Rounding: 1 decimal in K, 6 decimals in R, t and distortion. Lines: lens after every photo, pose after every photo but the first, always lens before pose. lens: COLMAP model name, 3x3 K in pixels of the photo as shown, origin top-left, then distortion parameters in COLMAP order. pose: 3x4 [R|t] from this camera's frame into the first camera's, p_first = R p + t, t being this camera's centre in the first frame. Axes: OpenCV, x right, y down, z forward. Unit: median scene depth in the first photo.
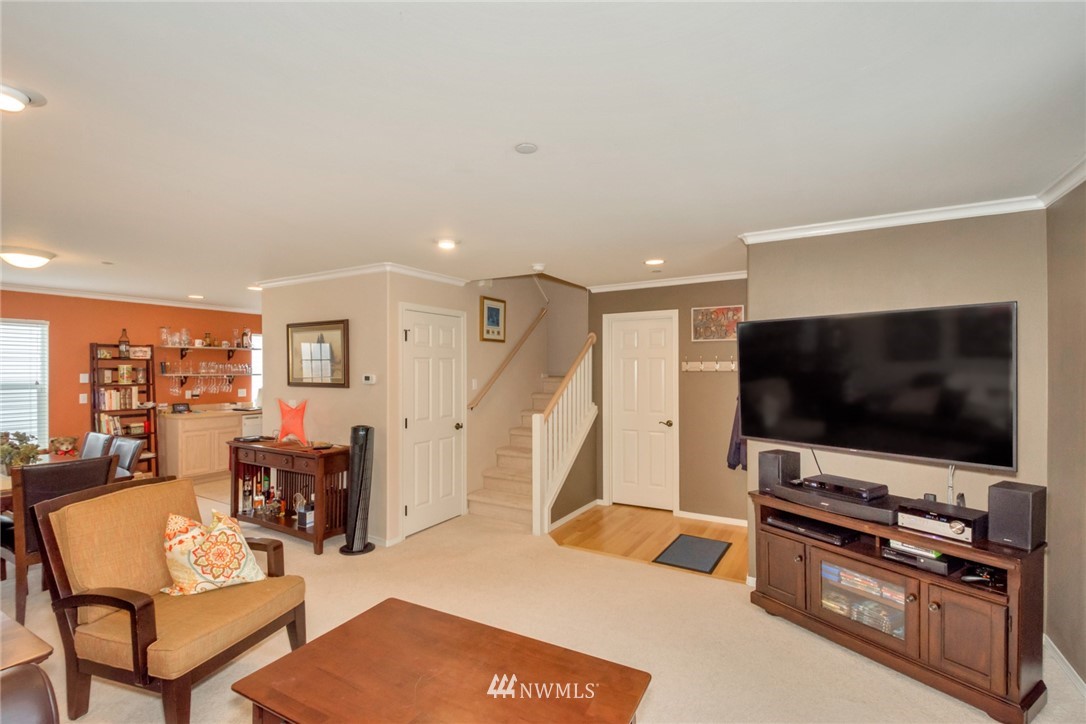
lens RADIAL K [[488.4, 0, 546.5], [0, 488.4, 363.6], [0, 0, 1]] dist [0.007708, -0.004425]
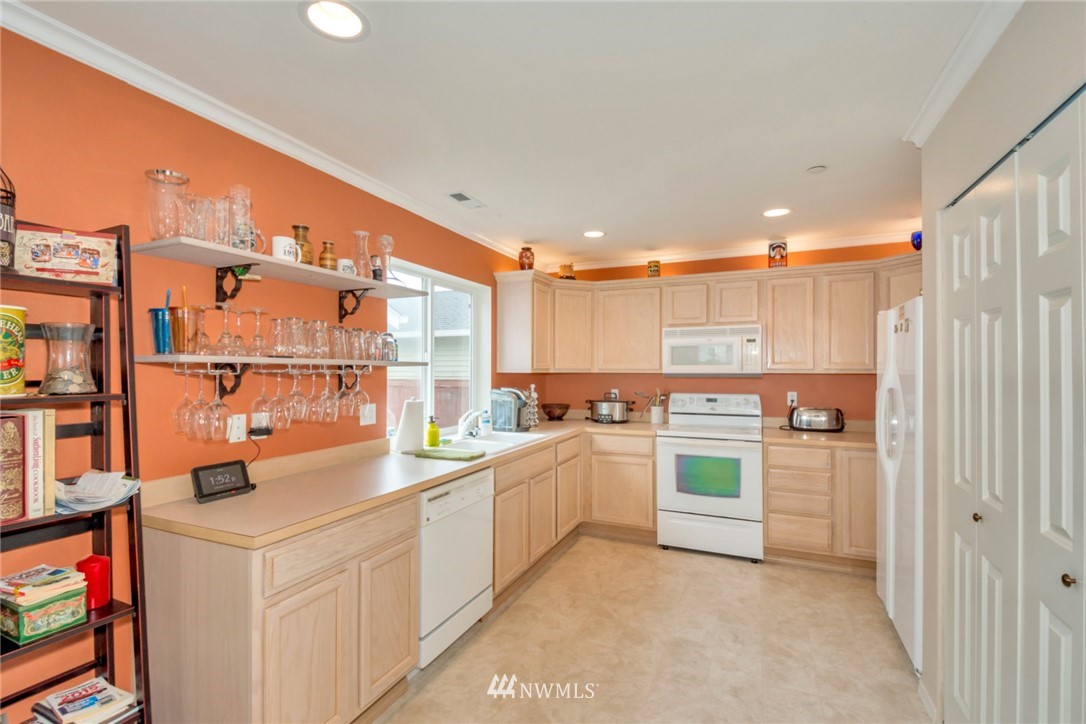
lens RADIAL K [[488.4, 0, 545.3], [0, 488.4, 361.1], [0, 0, 1]] dist [0.007708, -0.004425]
pose [[0.992519, 0.001712, 0.122082, -0.746390], [-0.001005, 0.999982, -0.005848, 0.031107], [-0.122090, 0.005682, 0.992503, 0.876956]]
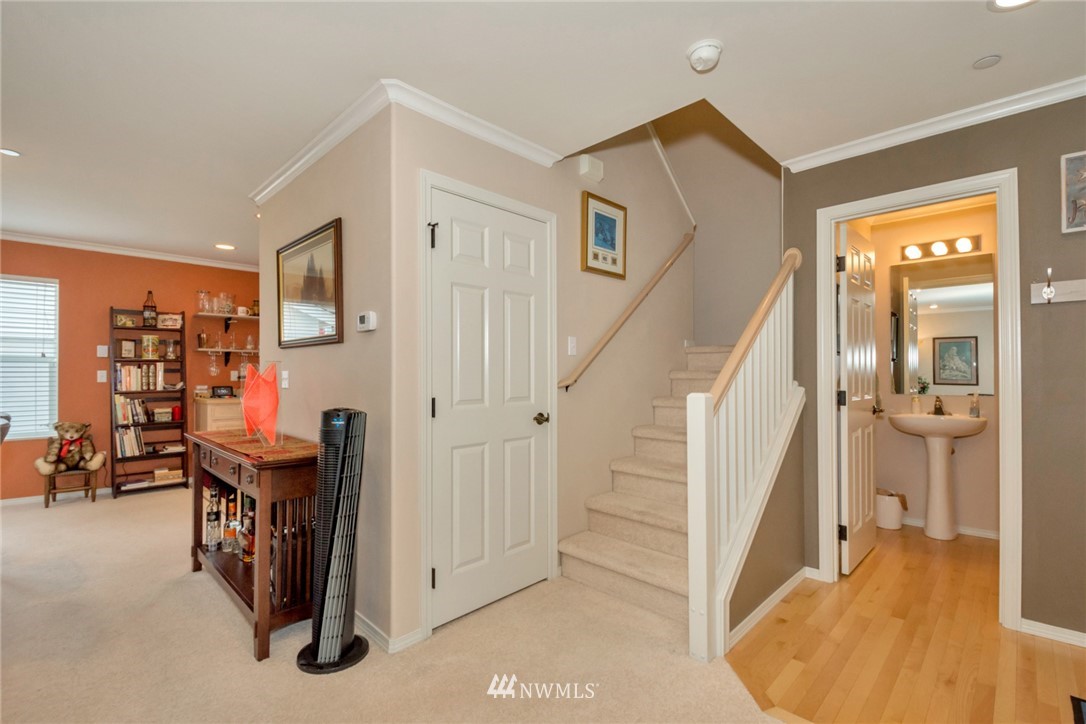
lens RADIAL K [[488.4, 0, 552.0], [0, 488.4, 363.0], [0, 0, 1]] dist [0.007708, -0.004425]
pose [[0.974423, -0.002793, -0.224704, -0.039866], [0.001117, 0.999971, -0.007583, 0.062358], [0.224718, 0.007138, 0.974398, 0.413996]]
